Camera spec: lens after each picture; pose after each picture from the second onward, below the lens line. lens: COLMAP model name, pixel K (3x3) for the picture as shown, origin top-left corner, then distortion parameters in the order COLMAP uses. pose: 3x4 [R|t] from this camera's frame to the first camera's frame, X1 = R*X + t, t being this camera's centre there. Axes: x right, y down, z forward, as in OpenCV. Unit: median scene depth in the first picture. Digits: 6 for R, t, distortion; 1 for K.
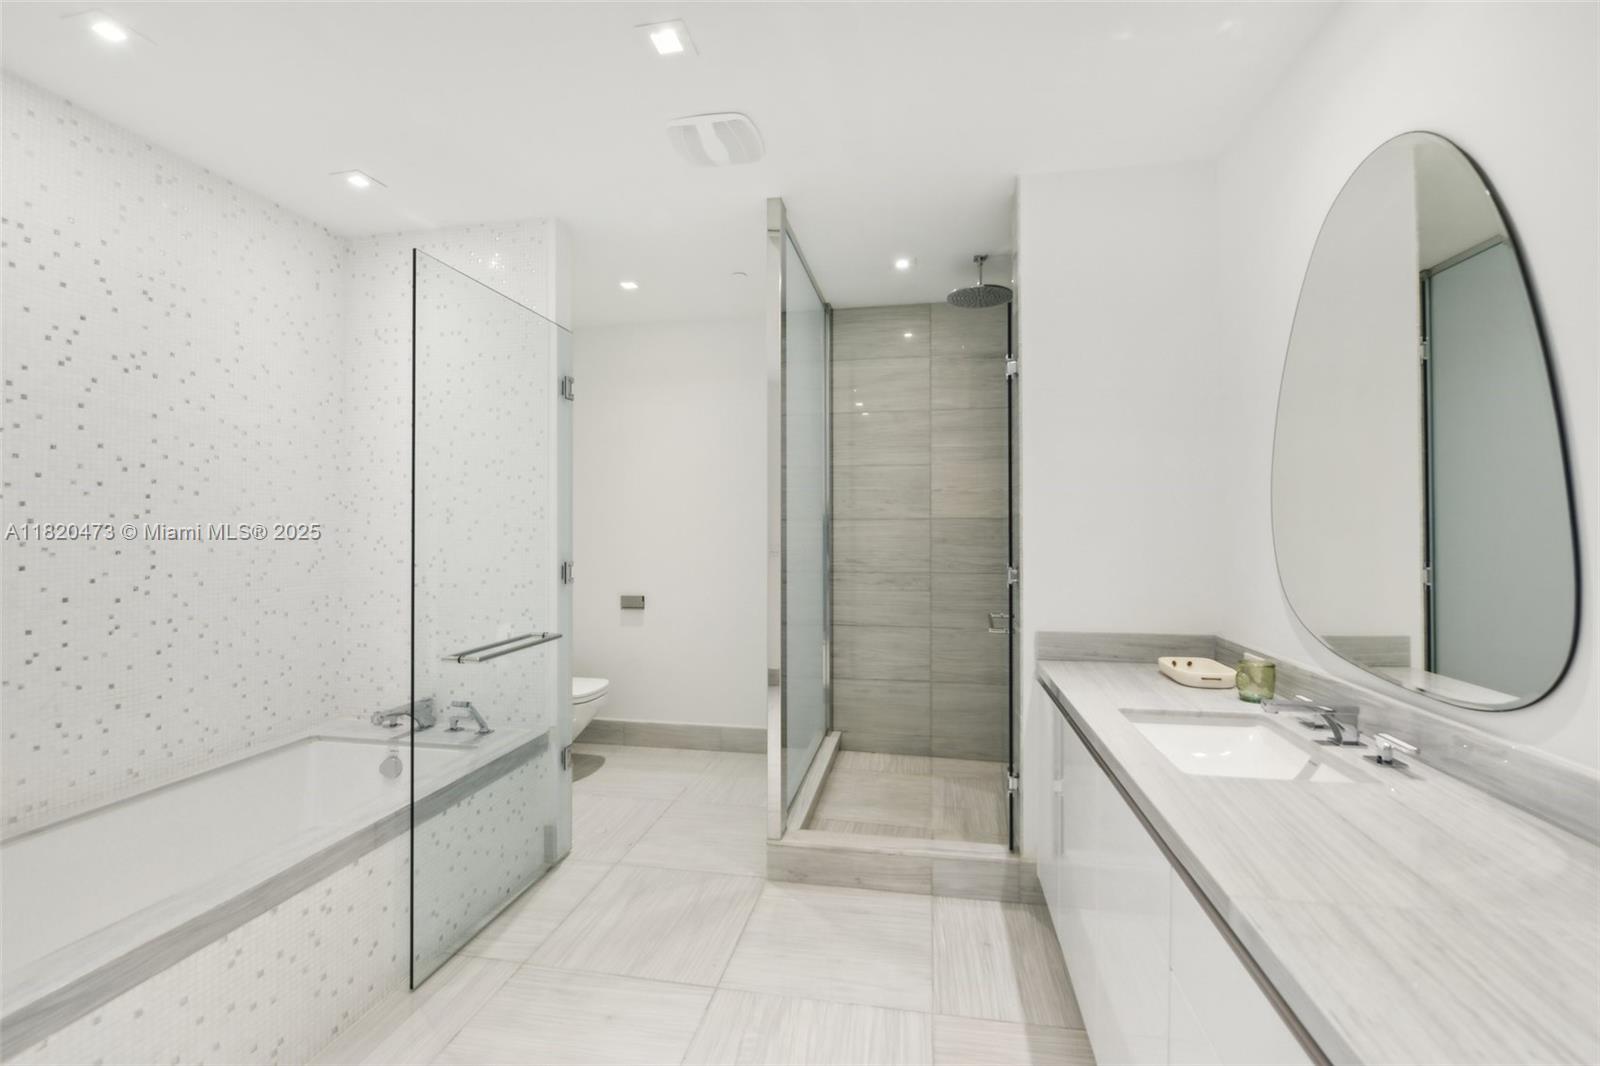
lens RADIAL K [[658.4, 0, 806.2], [0, 658.4, 529.2], [0, 0, 1]] dist [-0.014442, 0.000259]
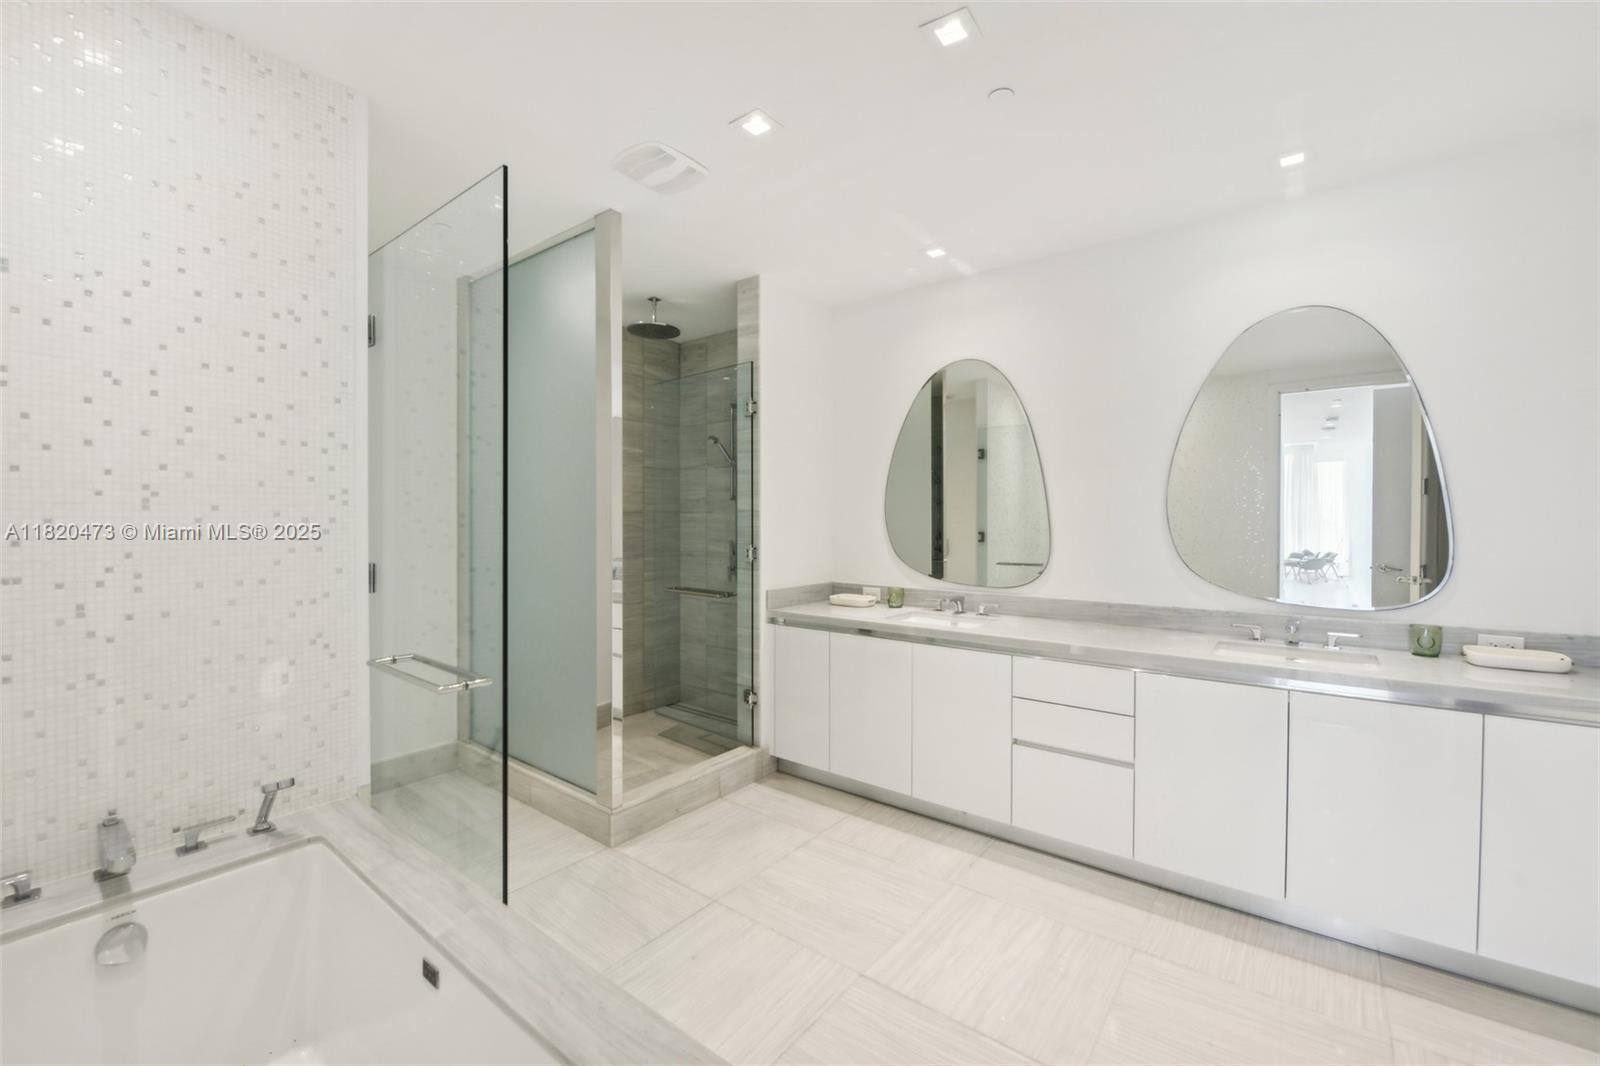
lens RADIAL K [[658.4, 0, 809.7], [0, 658.4, 529.6], [0, 0, 1]] dist [-0.014442, 0.000259]
pose [[0.453504, -0.009374, 0.891205, -0.873460], [-0.000573, 0.999941, 0.010809, 0.003137], [-0.891254, -0.005412, 0.453472, 0.233502]]
